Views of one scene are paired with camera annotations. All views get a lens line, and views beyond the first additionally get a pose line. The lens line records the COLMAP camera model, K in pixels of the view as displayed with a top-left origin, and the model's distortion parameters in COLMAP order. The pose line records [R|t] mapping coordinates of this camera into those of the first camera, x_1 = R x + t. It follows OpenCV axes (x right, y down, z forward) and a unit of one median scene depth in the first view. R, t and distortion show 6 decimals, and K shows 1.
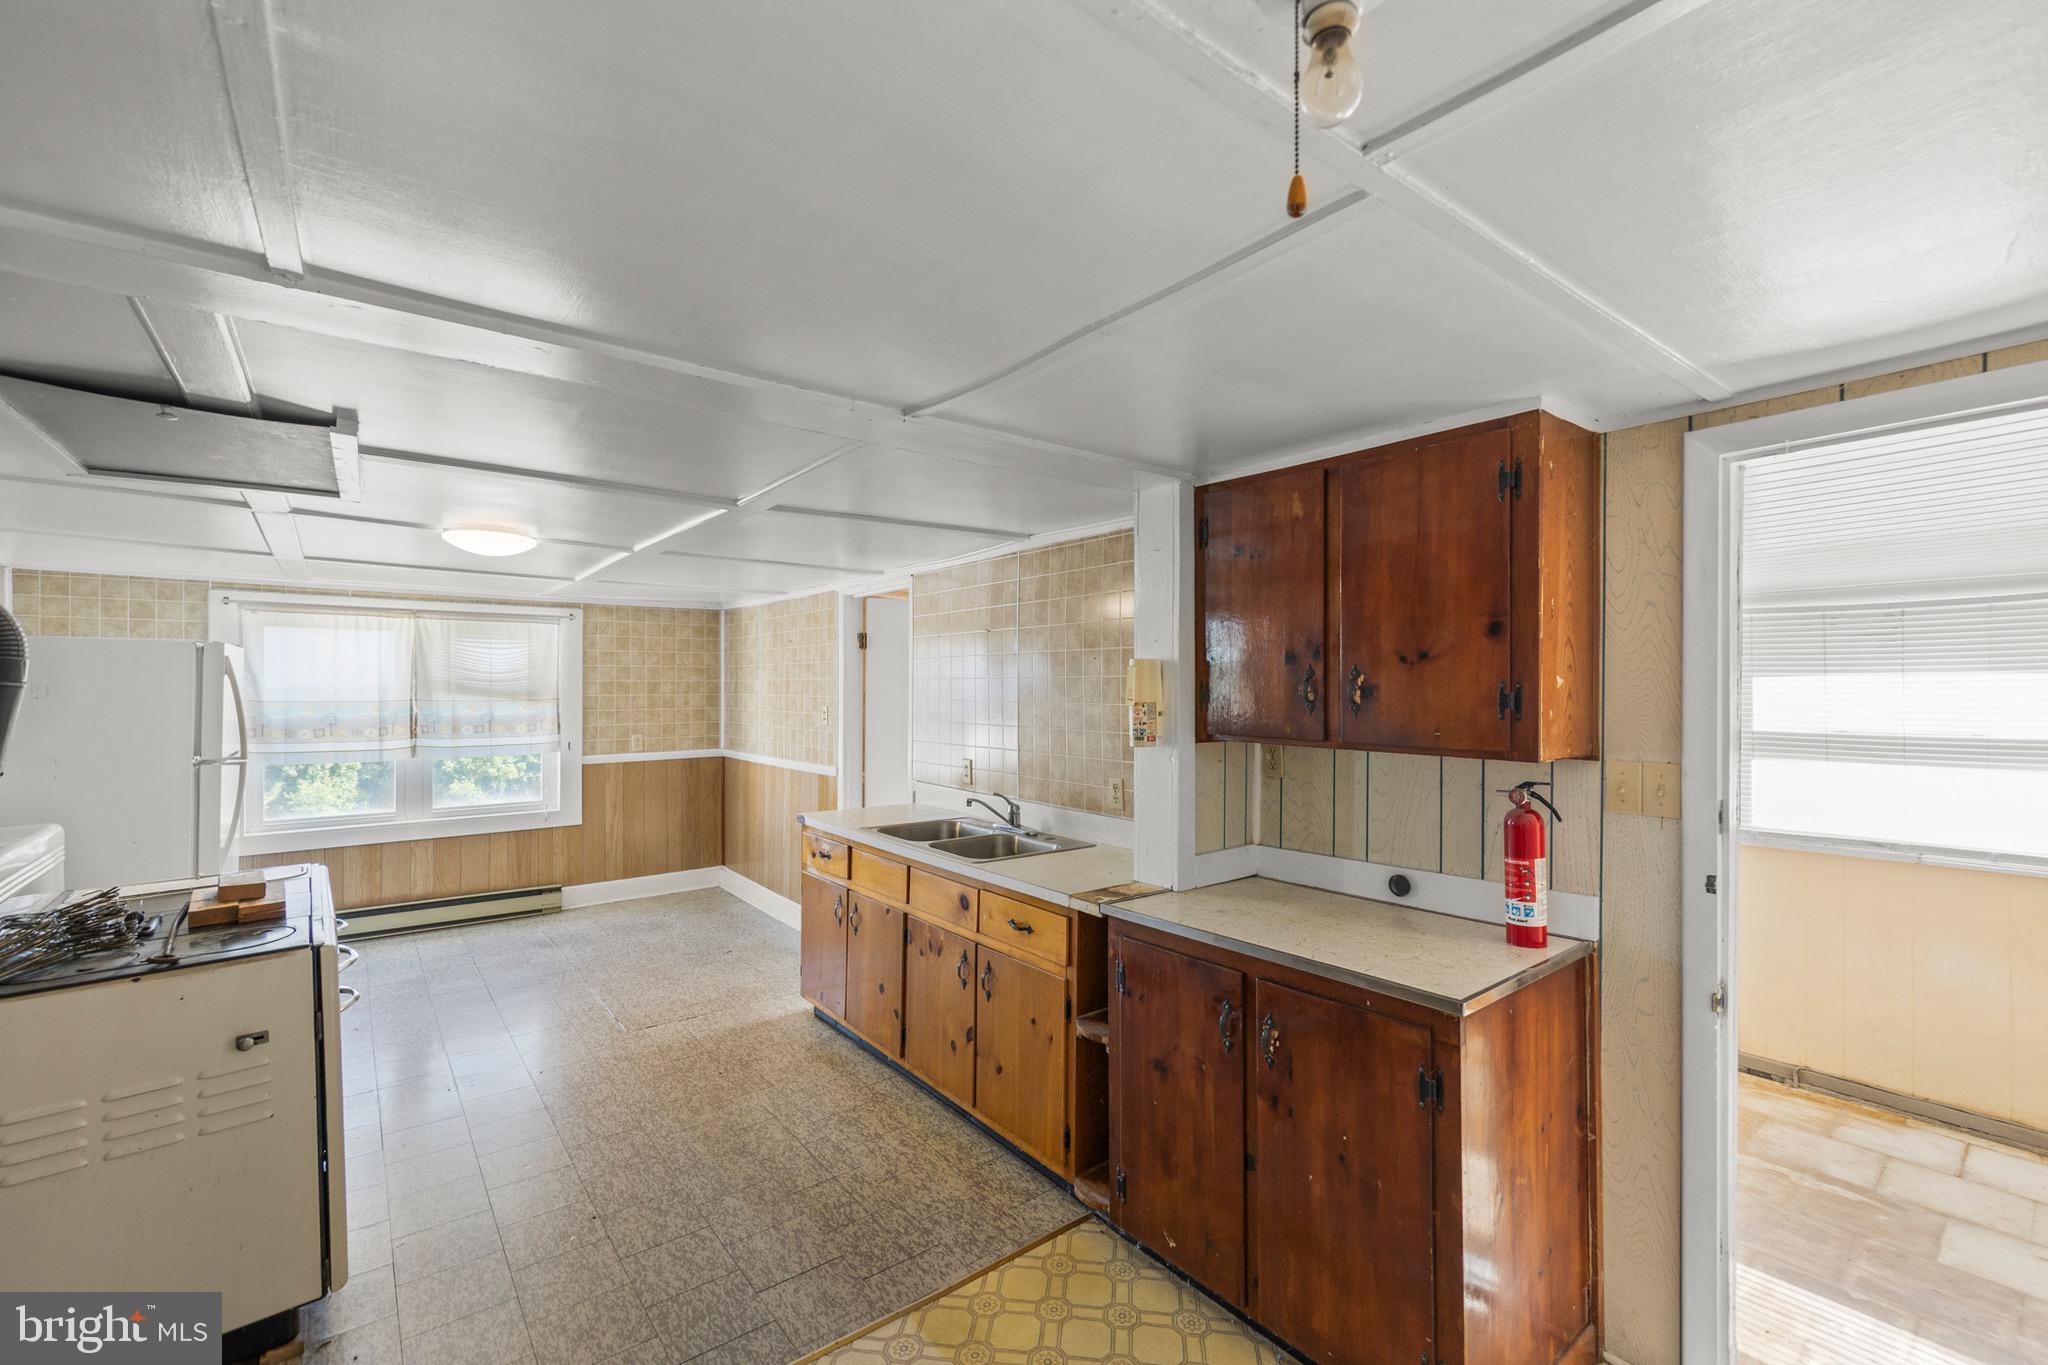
lens RADIAL K [[866.9, 0, 1049.5], [0, 866.9, 693.1], [0, 0, 1]] dist [0.007684, 0.000090]
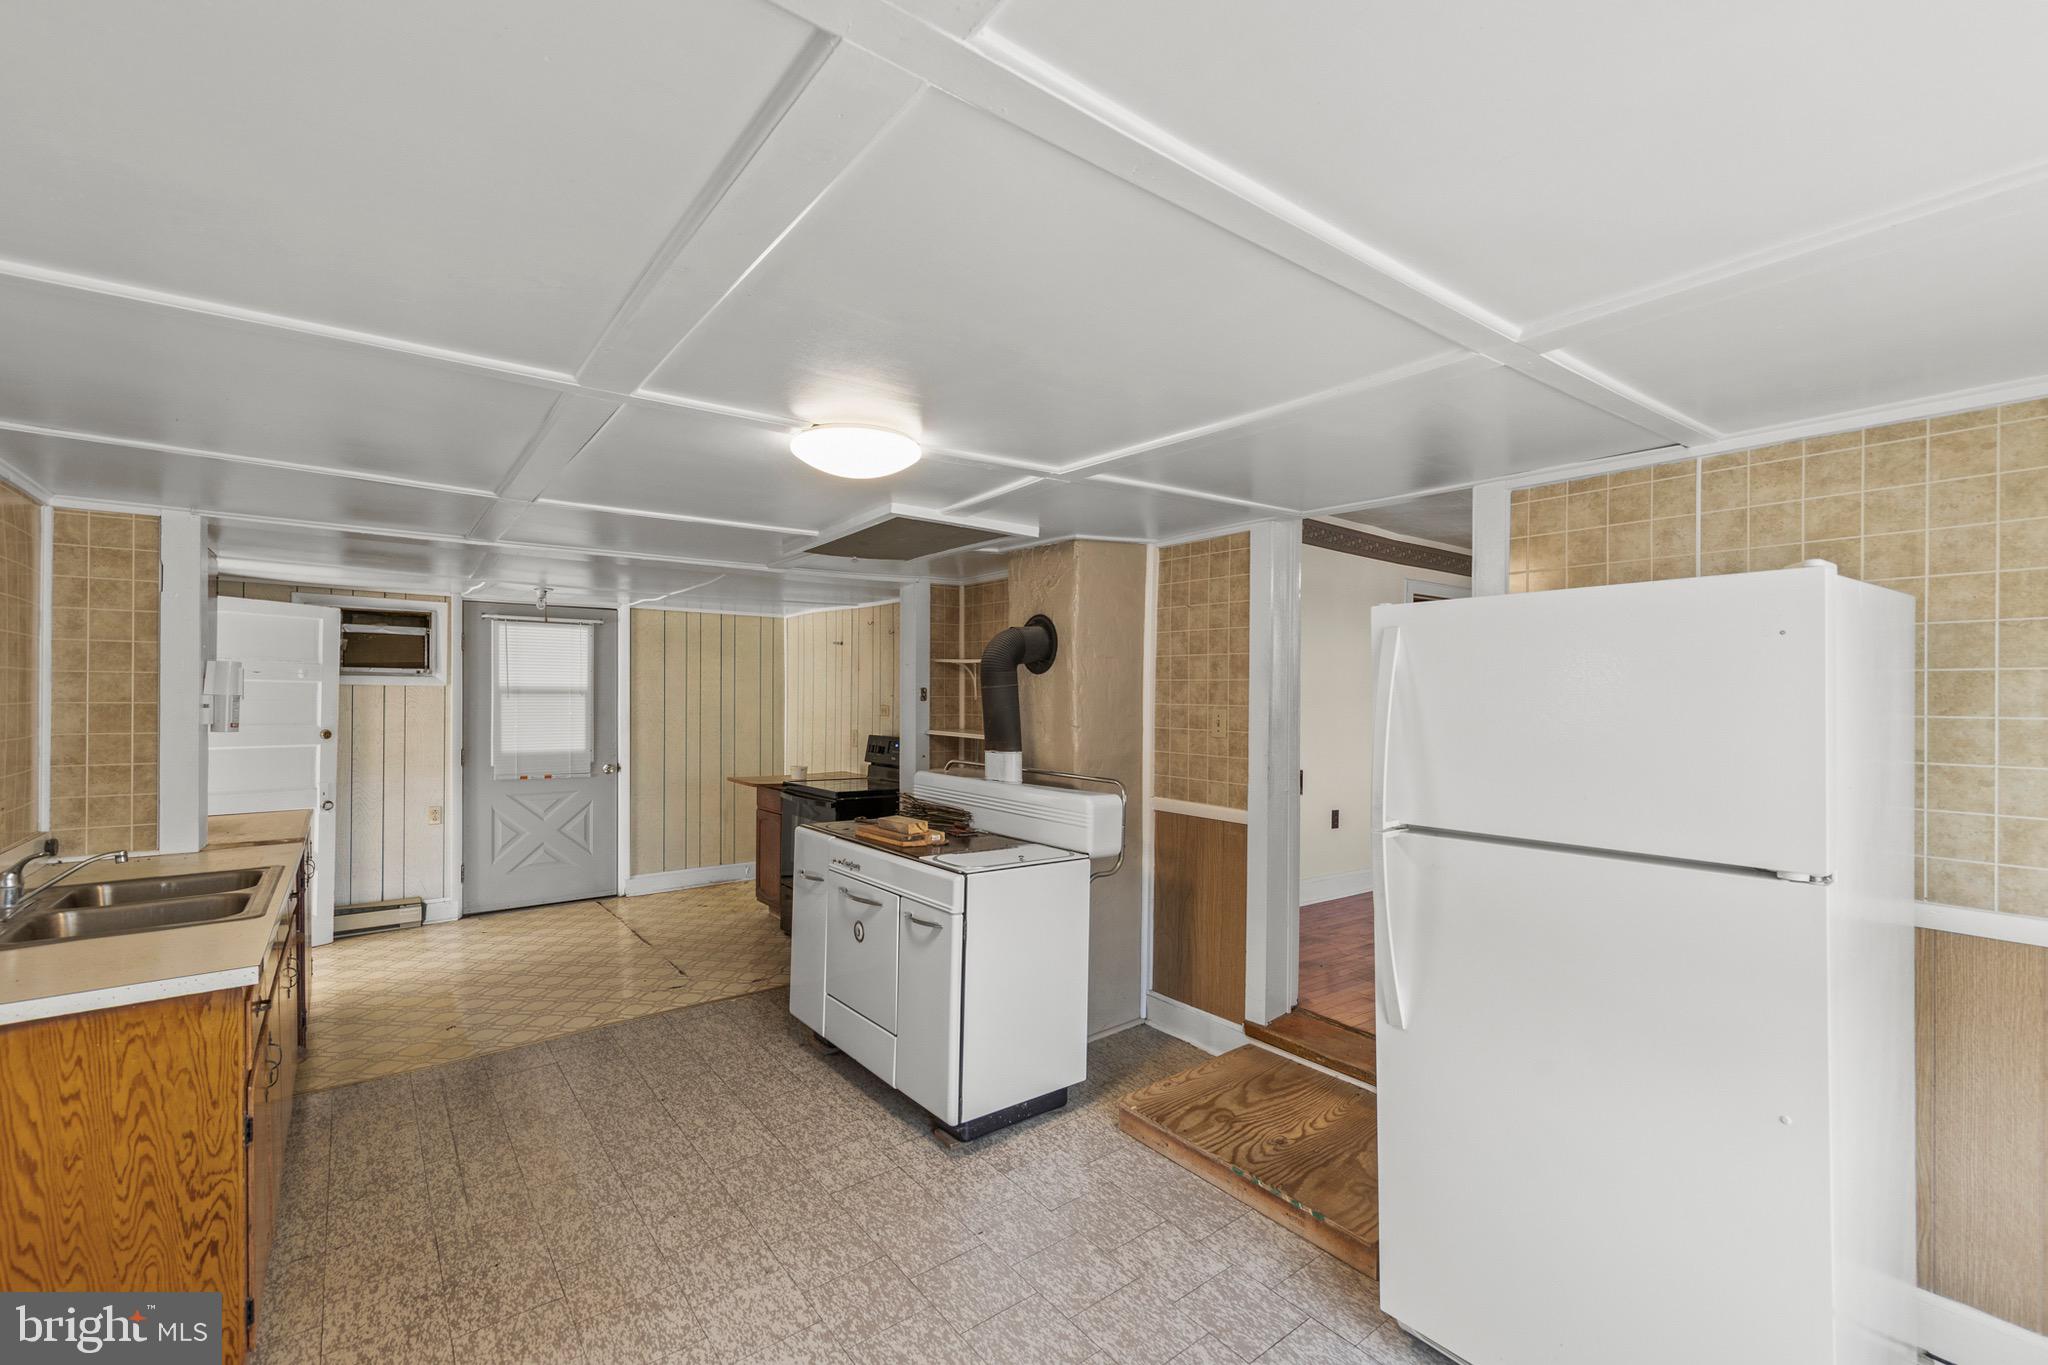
lens RADIAL K [[866.9, 0, 1049.5], [0, 866.9, 693.1], [0, 0, 1]] dist [0.007684, 0.000090]
pose [[-0.999927, -0.005625, 0.010690, -0.533807], [-0.005567, 0.999970, 0.005442, -0.003556], [-0.010721, 0.005382, -0.999928, 1.099812]]
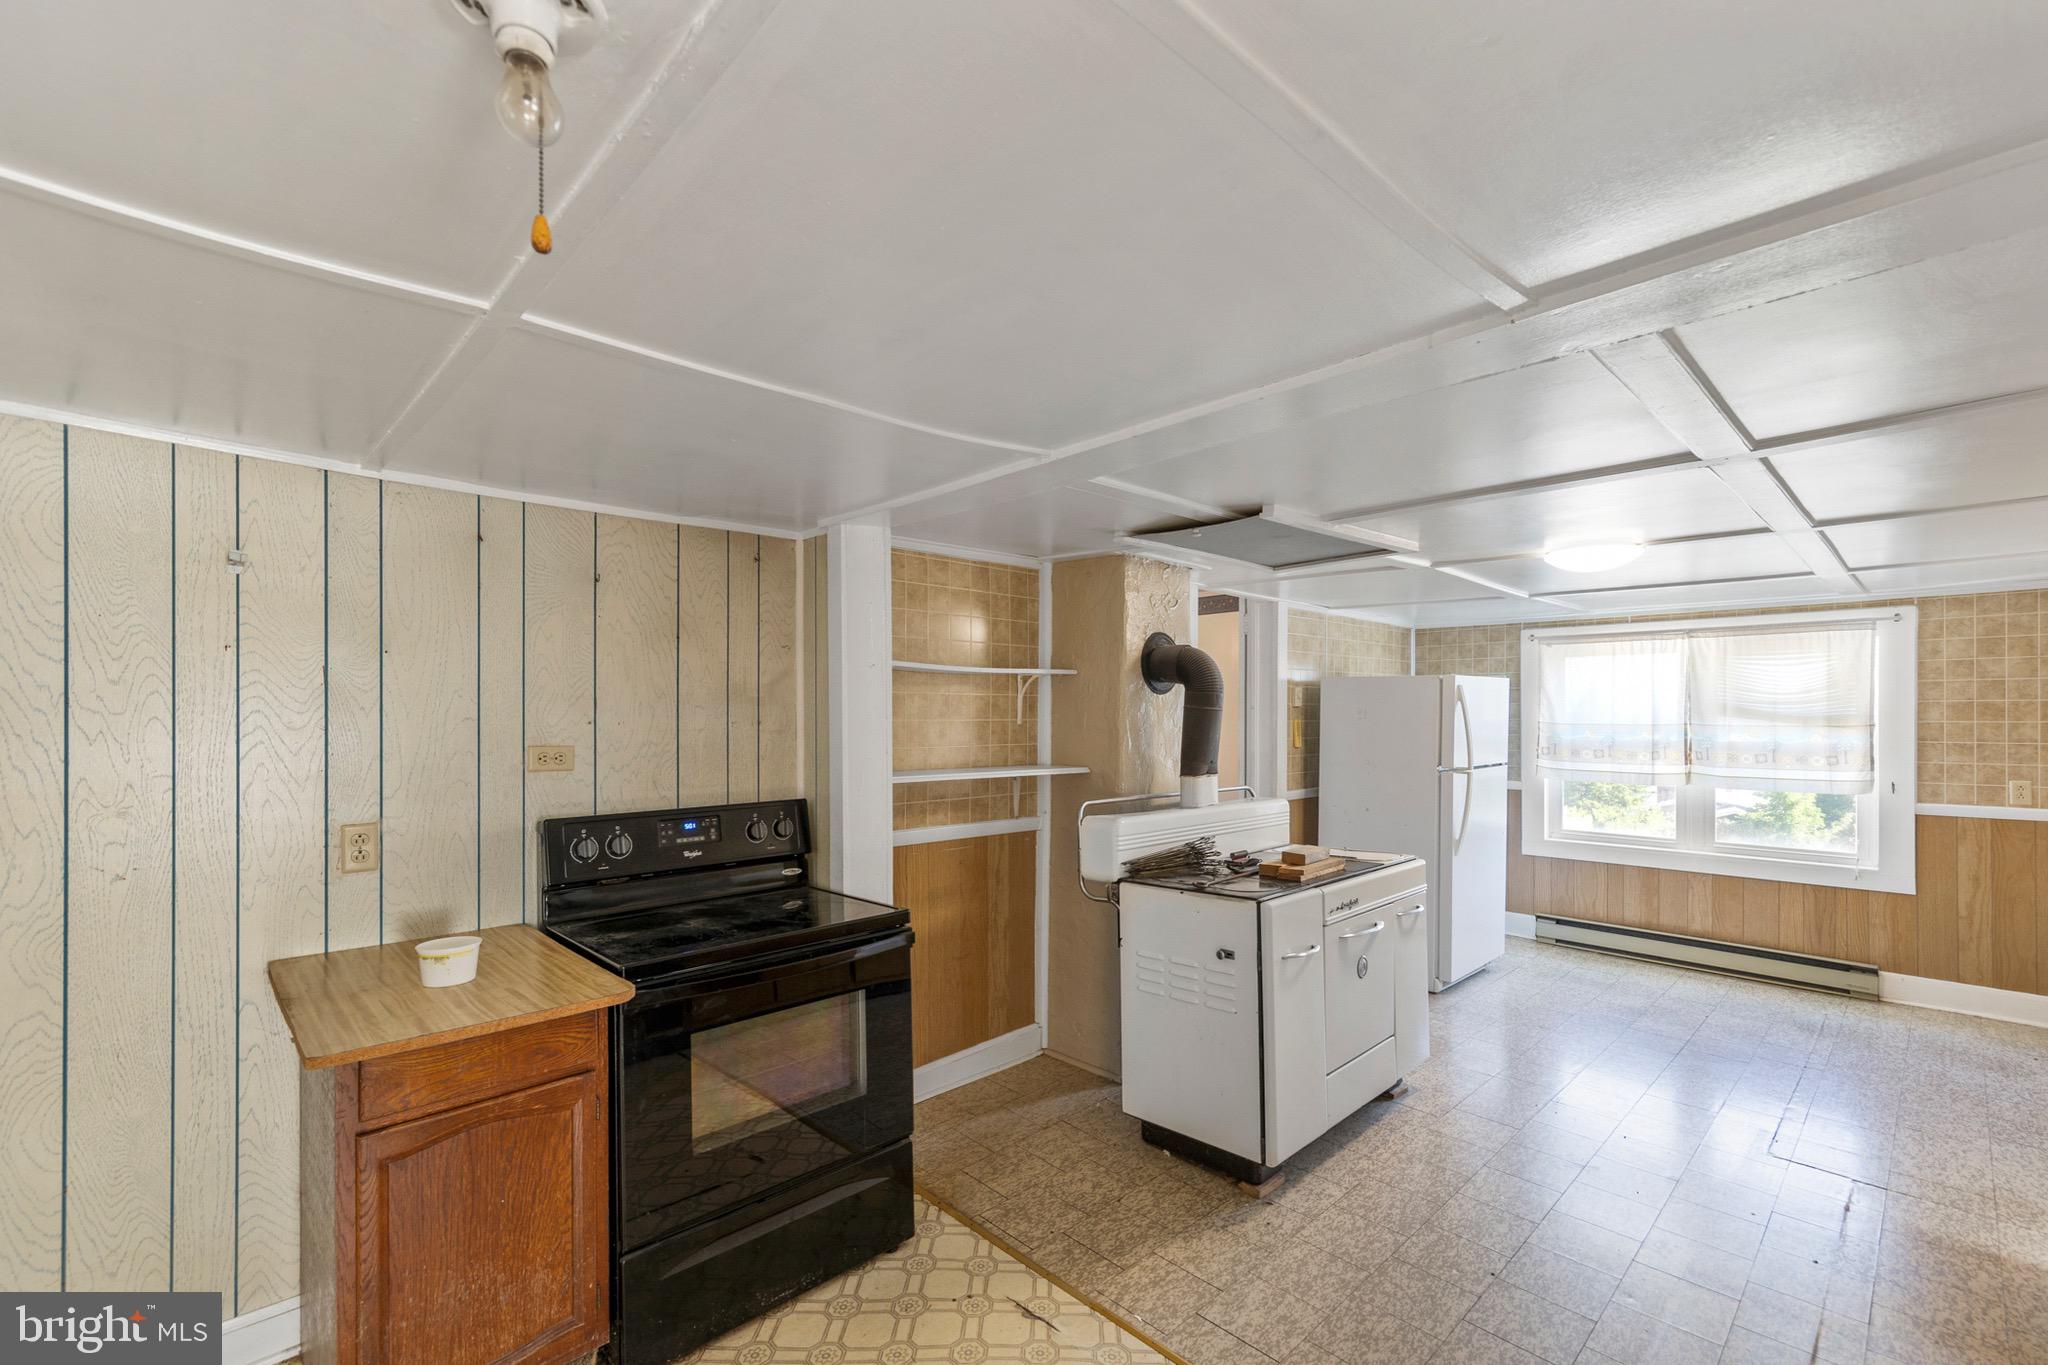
lens RADIAL K [[888.8, 0, 1021.0], [0, 888.8, 714.0], [0, 0, 1]] dist [0.010380, 0.000157]
pose [[0.080523, 0.000801, -0.996752, 0.191659], [-0.006389, 0.999980, 0.000287, 0.001122], [0.996732, 0.006346, 0.080526, 0.199938]]
